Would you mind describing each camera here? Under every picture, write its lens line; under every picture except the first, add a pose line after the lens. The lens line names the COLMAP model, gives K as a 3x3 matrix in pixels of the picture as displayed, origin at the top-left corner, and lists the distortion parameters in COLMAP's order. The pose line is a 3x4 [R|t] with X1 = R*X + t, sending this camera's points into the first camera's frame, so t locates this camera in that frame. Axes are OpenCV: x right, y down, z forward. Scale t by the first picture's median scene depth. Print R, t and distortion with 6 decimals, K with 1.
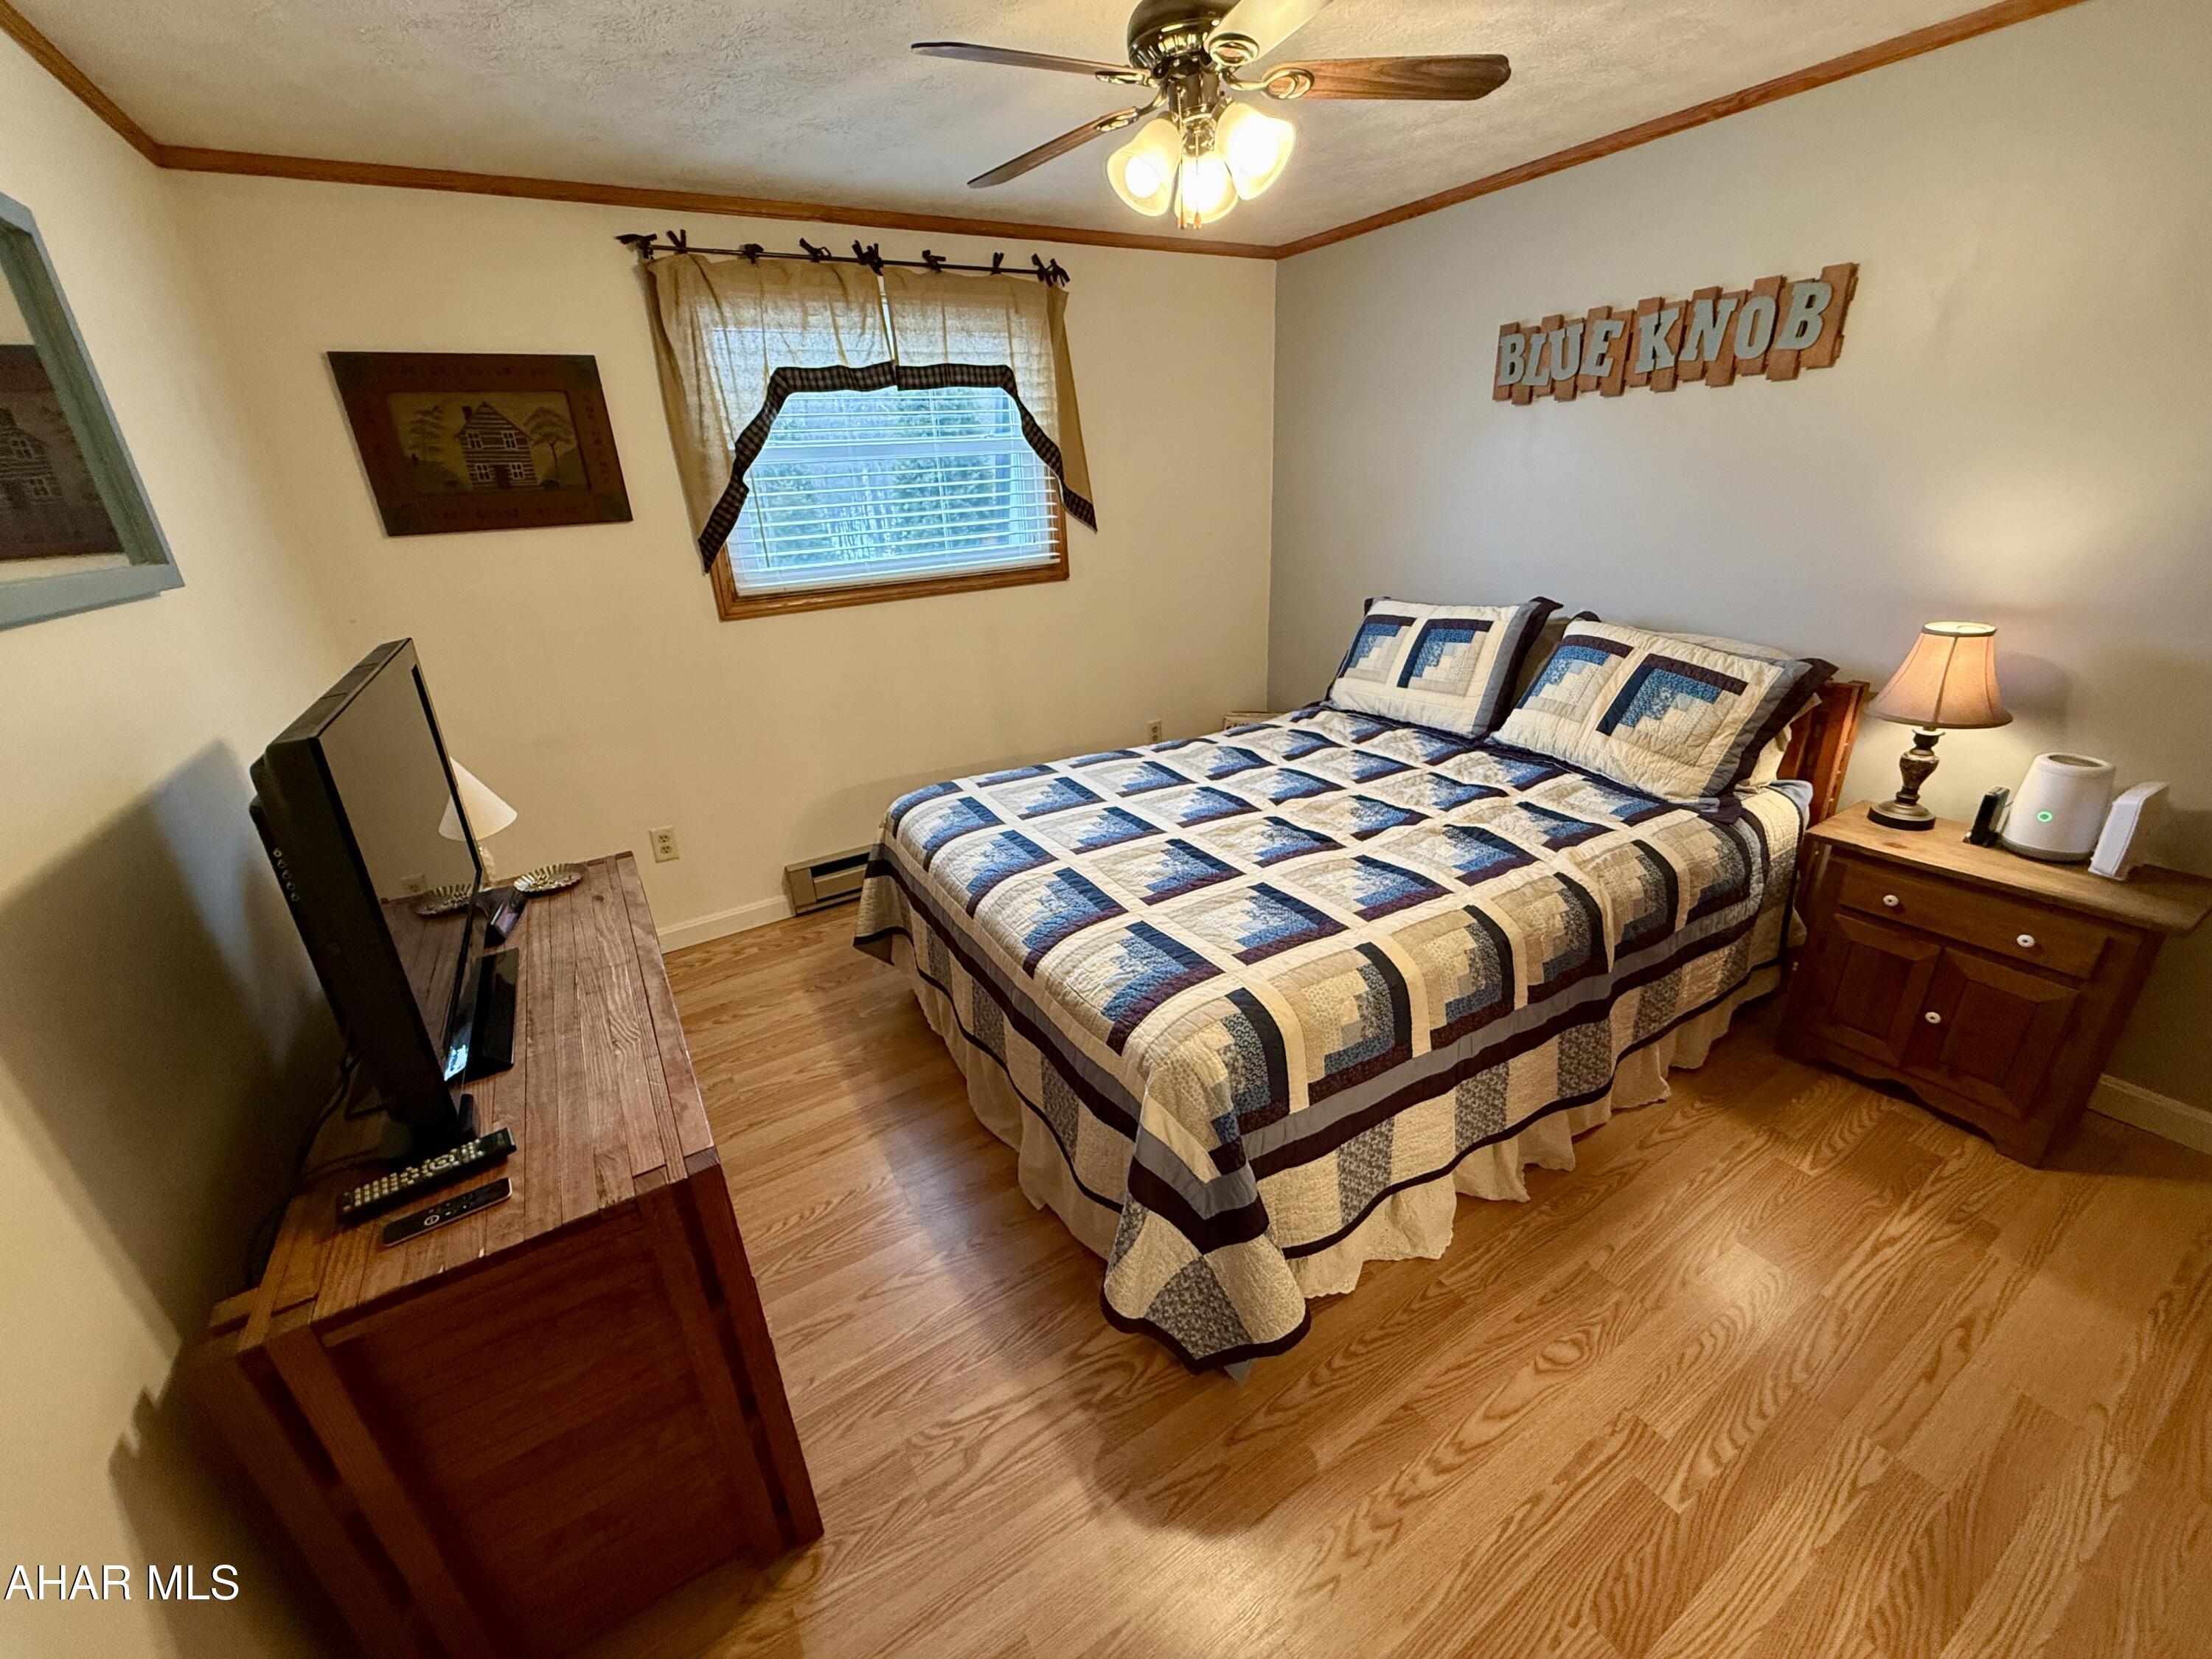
lens RADIAL K [[880.9, 0, 1106.5], [0, 880.9, 827.9], [0, 0, 1]] dist [0.003589, 0.000511]
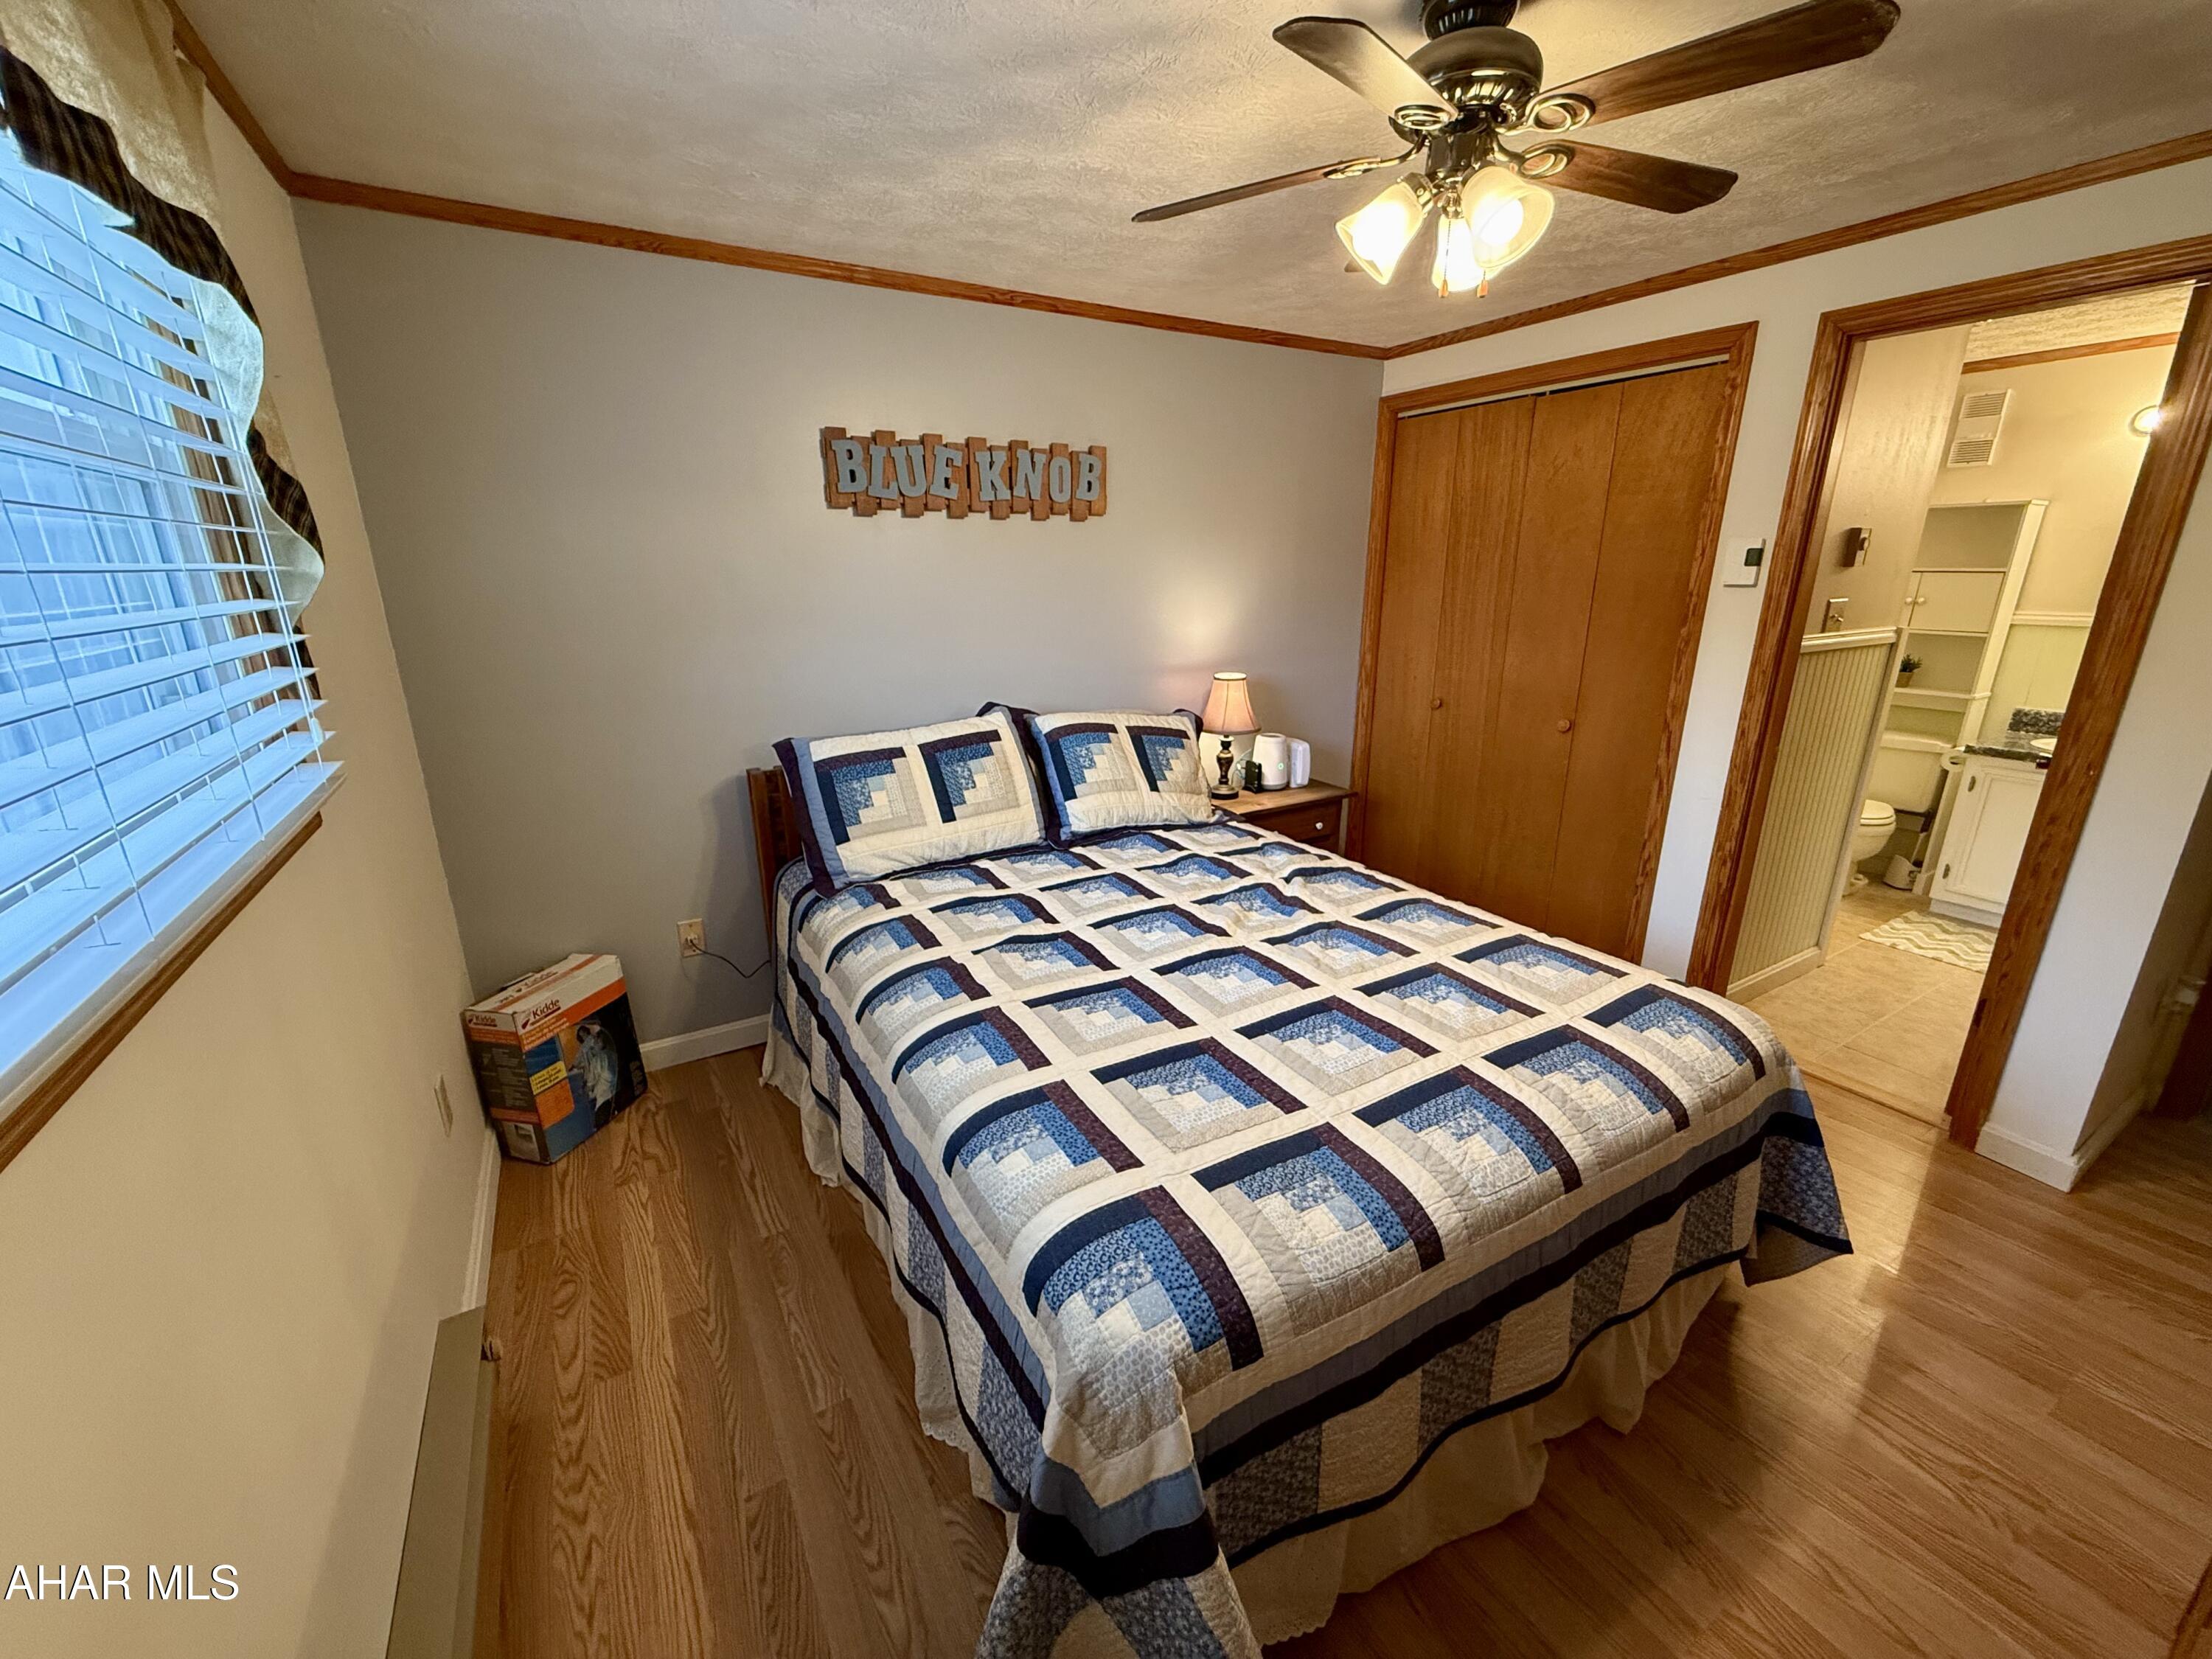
lens RADIAL K [[880.9, 0, 1099.9], [0, 880.9, 827.6], [0, 0, 1]] dist [0.003589, 0.000511]
pose [[0.017806, -0.240519, 0.970481, -0.585466], [0.379278, 0.899713, 0.216021, -0.335357], [-0.925111, 0.364236, 0.107244, 0.913711]]
